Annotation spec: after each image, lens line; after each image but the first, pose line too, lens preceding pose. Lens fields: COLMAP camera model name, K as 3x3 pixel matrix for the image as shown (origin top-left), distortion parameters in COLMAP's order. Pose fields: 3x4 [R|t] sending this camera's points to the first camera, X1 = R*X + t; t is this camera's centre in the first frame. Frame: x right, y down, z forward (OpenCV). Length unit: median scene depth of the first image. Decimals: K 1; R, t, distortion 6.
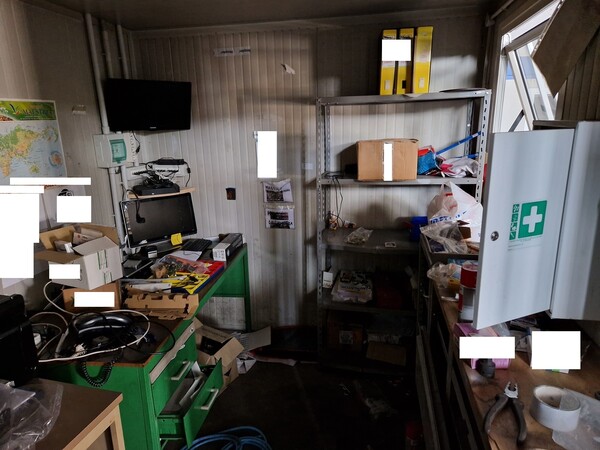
lens RADIAL K [[400.8, 0, 300.0], [0, 400.8, 225.0], [0, 0, 1]] dist [0.091244, -0.089301]
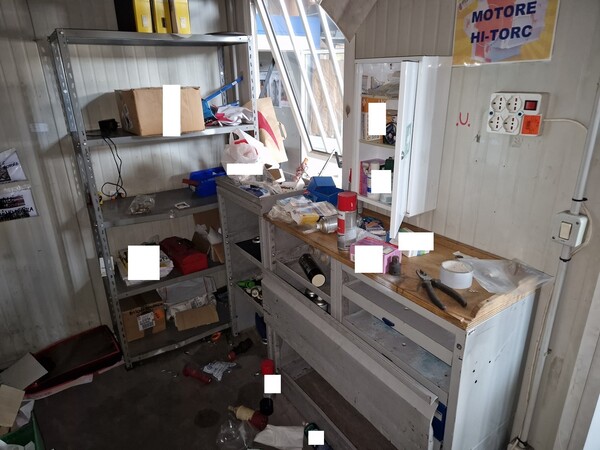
lens RADIAL K [[400.8, 0, 300.0], [0, 400.8, 225.0], [0, 0, 1]] dist [0.091244, -0.089301]
pose [[0.696418, -0.243714, 0.674985, -0.212890], [0.185609, 0.969734, 0.158634, -0.003921], [-0.693218, 0.014807, 0.720576, 0.136841]]
